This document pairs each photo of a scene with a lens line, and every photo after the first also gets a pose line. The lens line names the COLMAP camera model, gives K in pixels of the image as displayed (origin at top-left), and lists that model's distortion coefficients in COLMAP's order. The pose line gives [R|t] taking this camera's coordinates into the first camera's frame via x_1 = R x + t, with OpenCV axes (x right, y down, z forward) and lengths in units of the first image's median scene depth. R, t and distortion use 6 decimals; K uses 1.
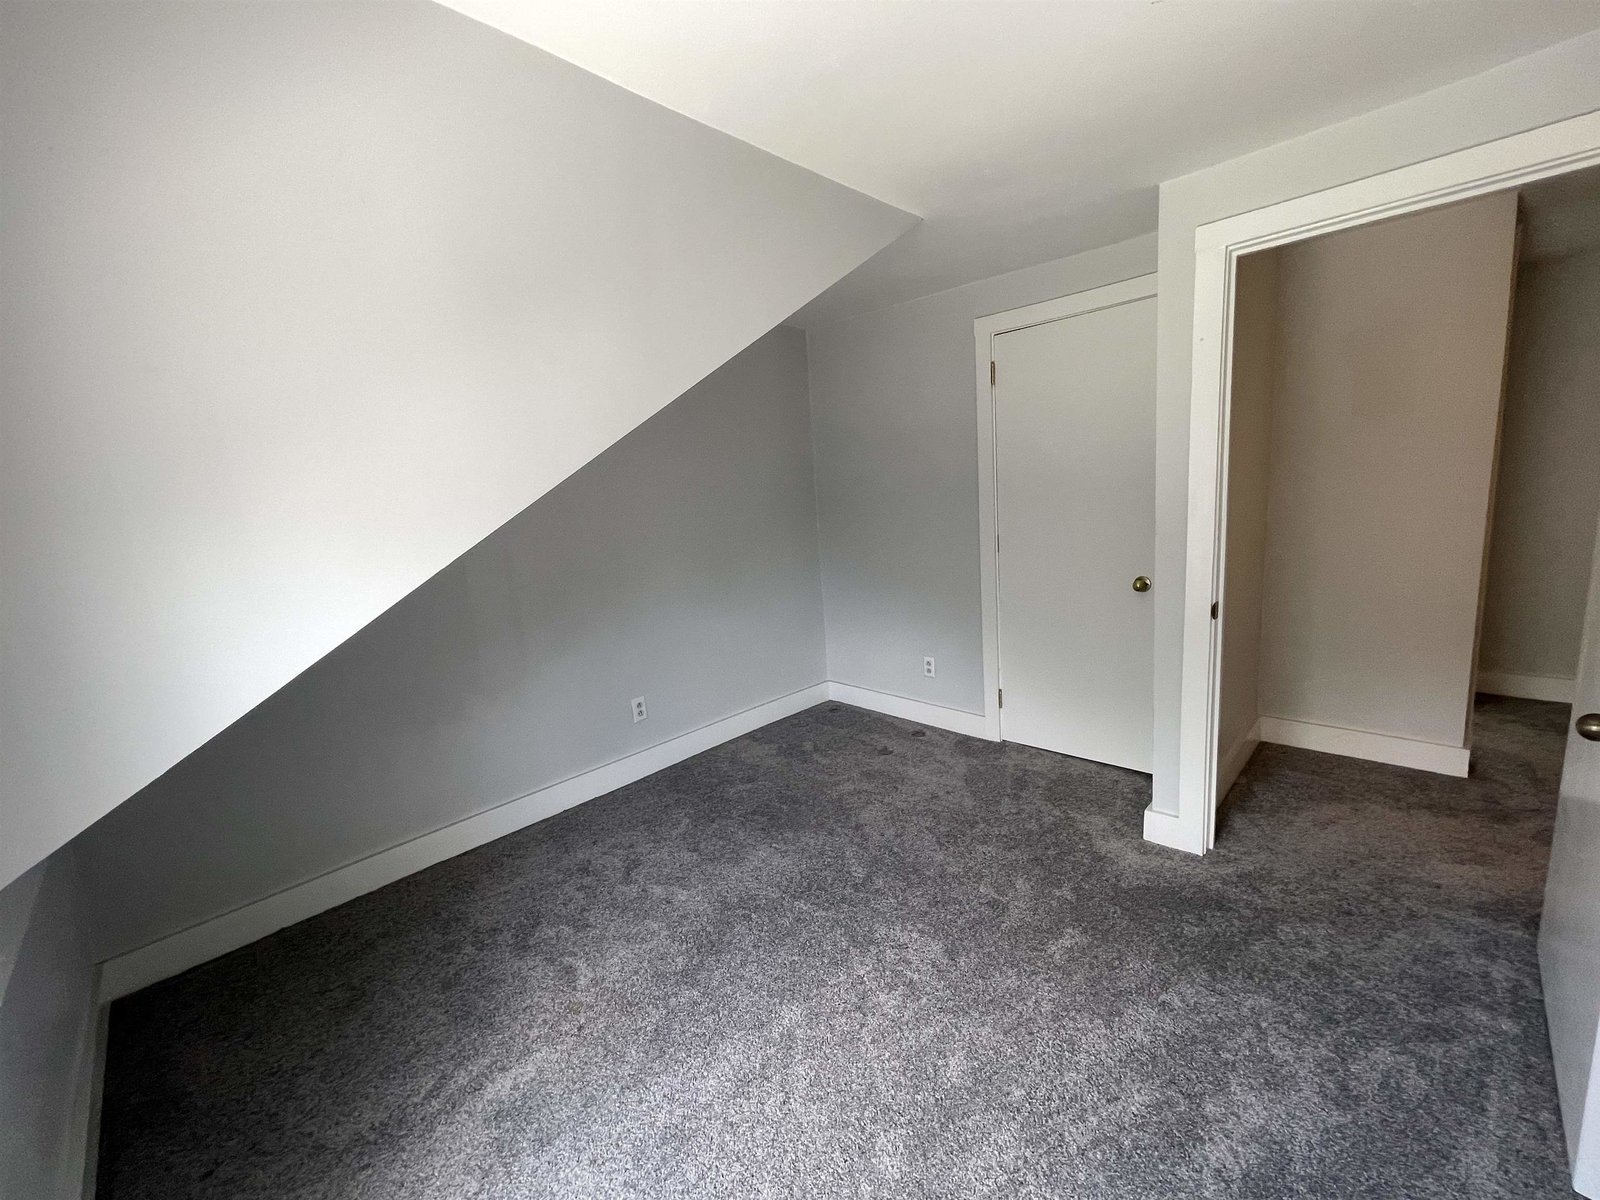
lens RADIAL K [[649.0, 0, 795.0], [0, 649.0, 603.2], [0, 0, 1]] dist [0.000472, -0.000671]
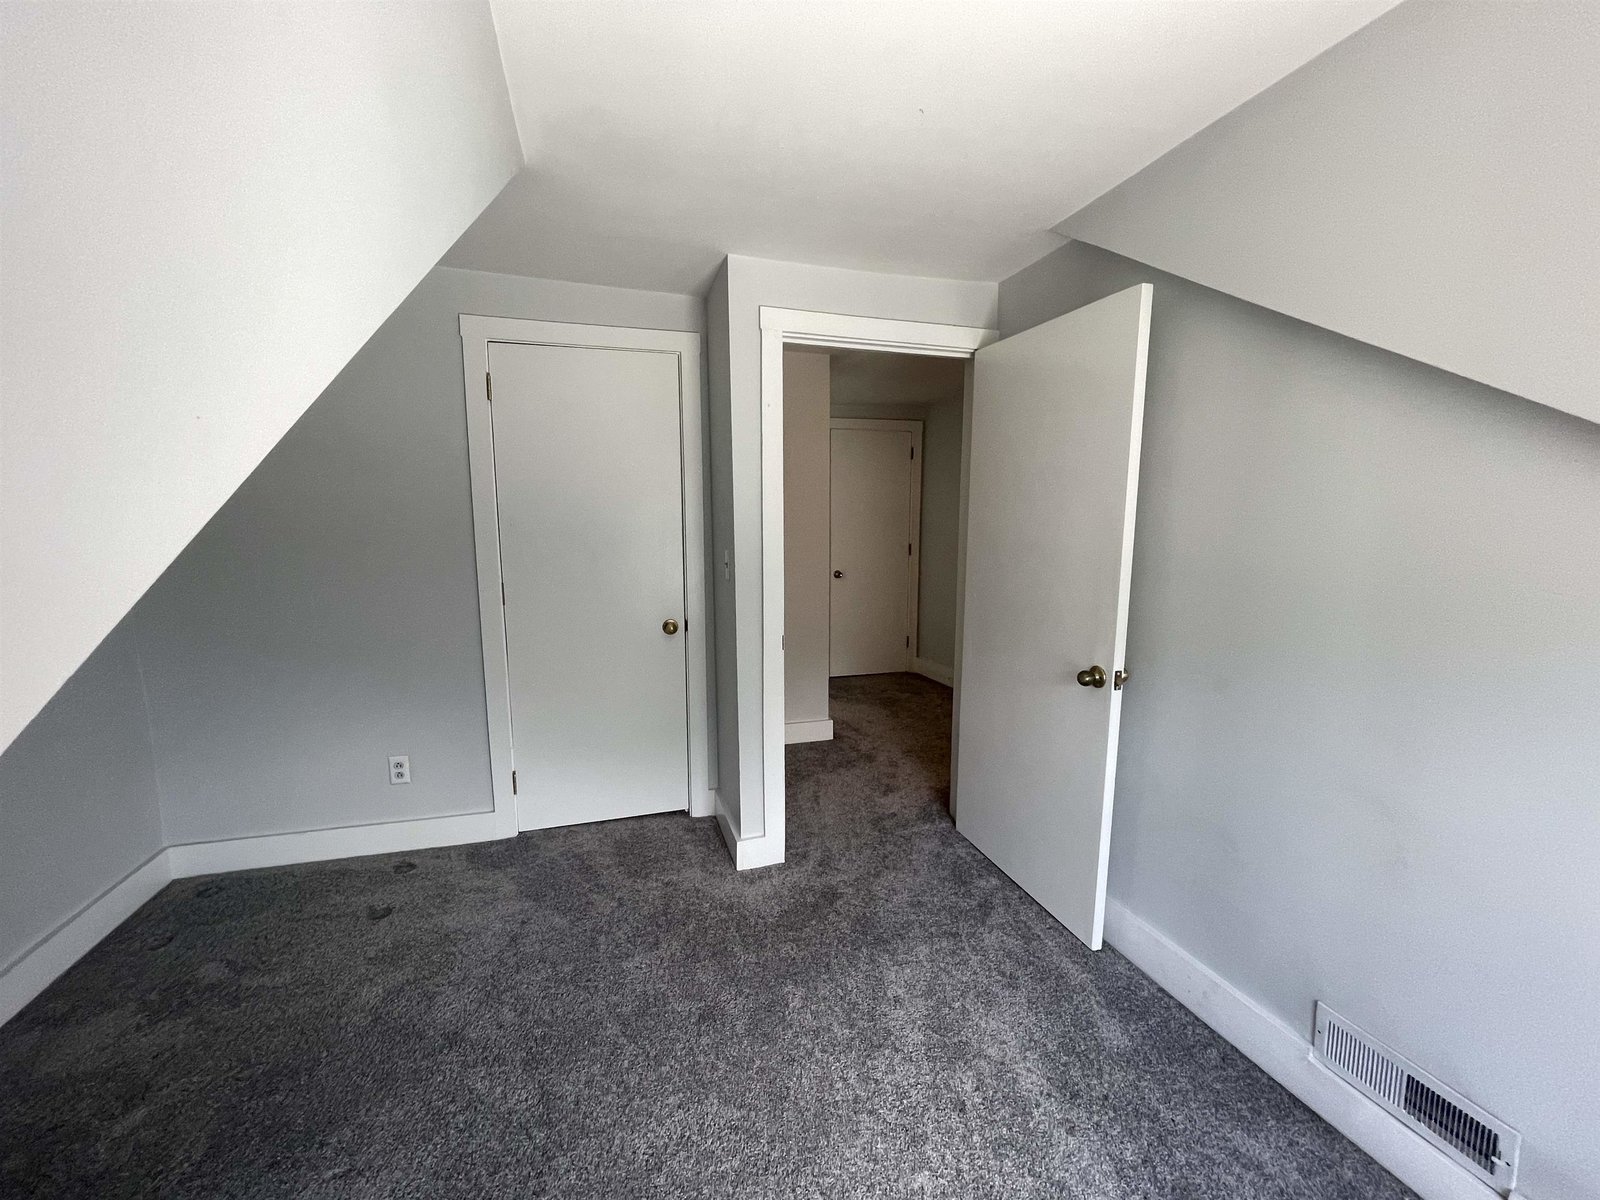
lens RADIAL K [[649.0, 0, 795.0], [0, 649.0, 603.2], [0, 0, 1]] dist [0.000472, -0.000671]
pose [[0.472762, -0.050823, 0.879723, -0.251755], [0.117999, 0.992995, -0.006045, -0.034742], [-0.873254, 0.106664, 0.475447, 0.313204]]
